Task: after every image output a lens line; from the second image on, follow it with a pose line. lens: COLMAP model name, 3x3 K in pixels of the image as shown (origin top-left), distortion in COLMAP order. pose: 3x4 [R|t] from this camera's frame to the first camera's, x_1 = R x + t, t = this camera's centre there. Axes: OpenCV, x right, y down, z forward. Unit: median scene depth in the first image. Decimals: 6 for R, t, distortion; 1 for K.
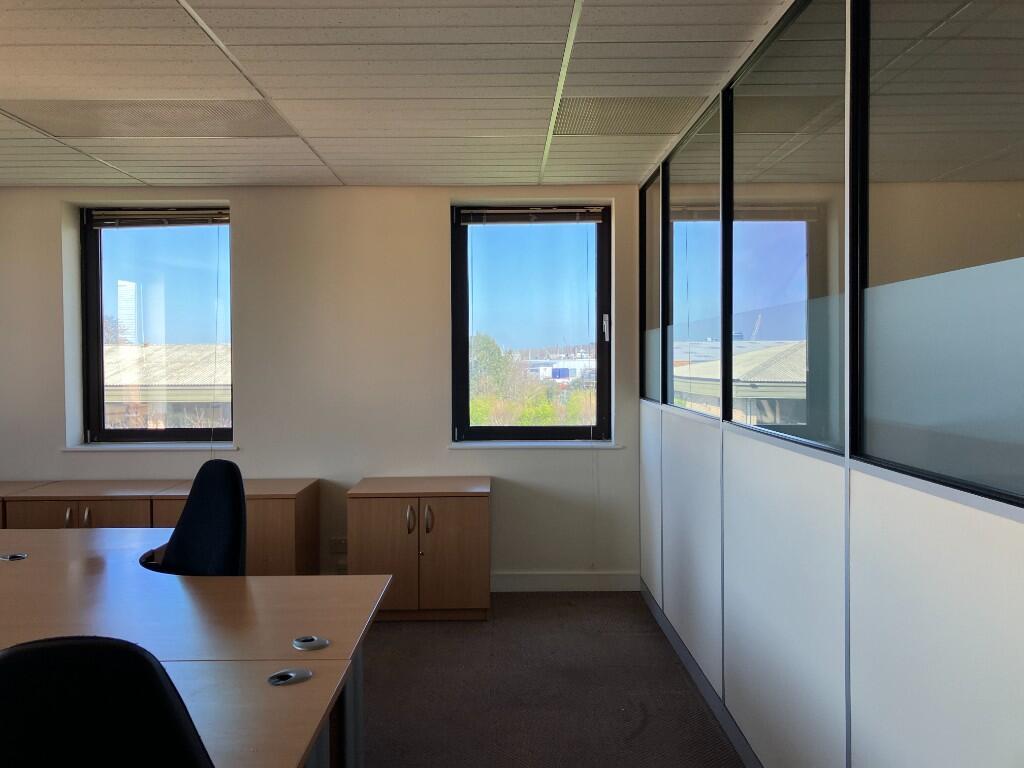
lens RADIAL K [[832.3, 0, 517.5], [0, 832.3, 366.2], [0, 0, 1]] dist [0.022317, -0.028750]
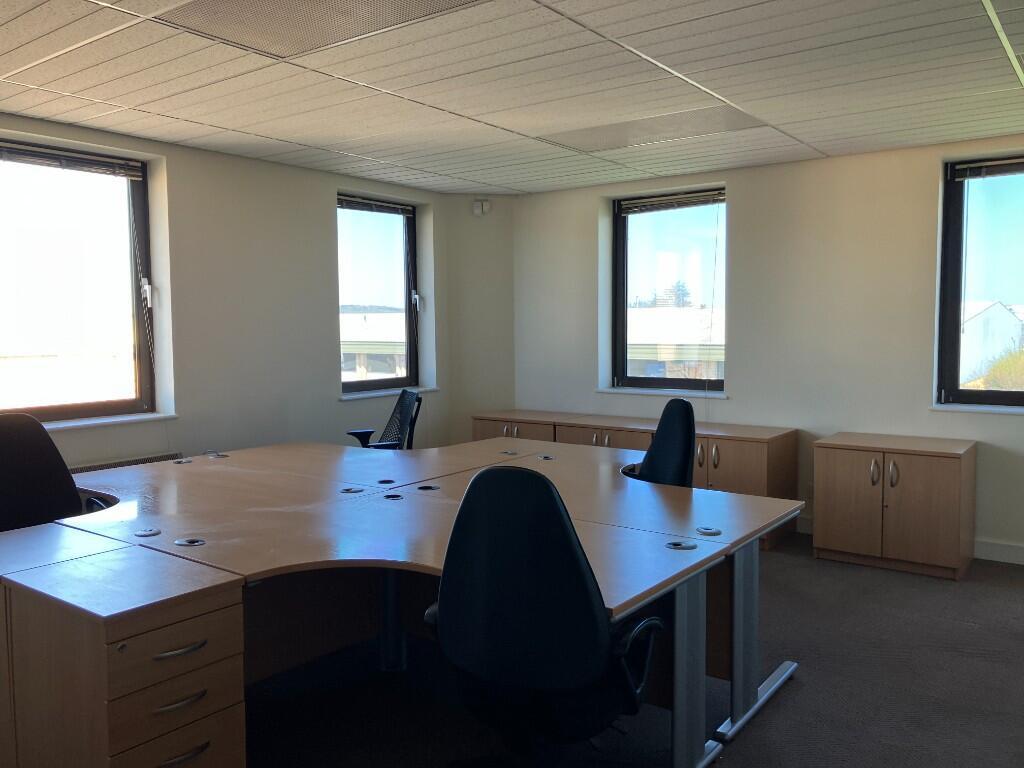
lens RADIAL K [[832.3, 0, 511.3], [0, 832.3, 382.2], [0, 0, 1]] dist [0.022317, -0.028750]
pose [[0.798989, 0.042708, -0.599827, 0.120894], [-0.002515, 0.997703, 0.067686, -0.000797], [0.601340, -0.052572, 0.797262, -0.106850]]
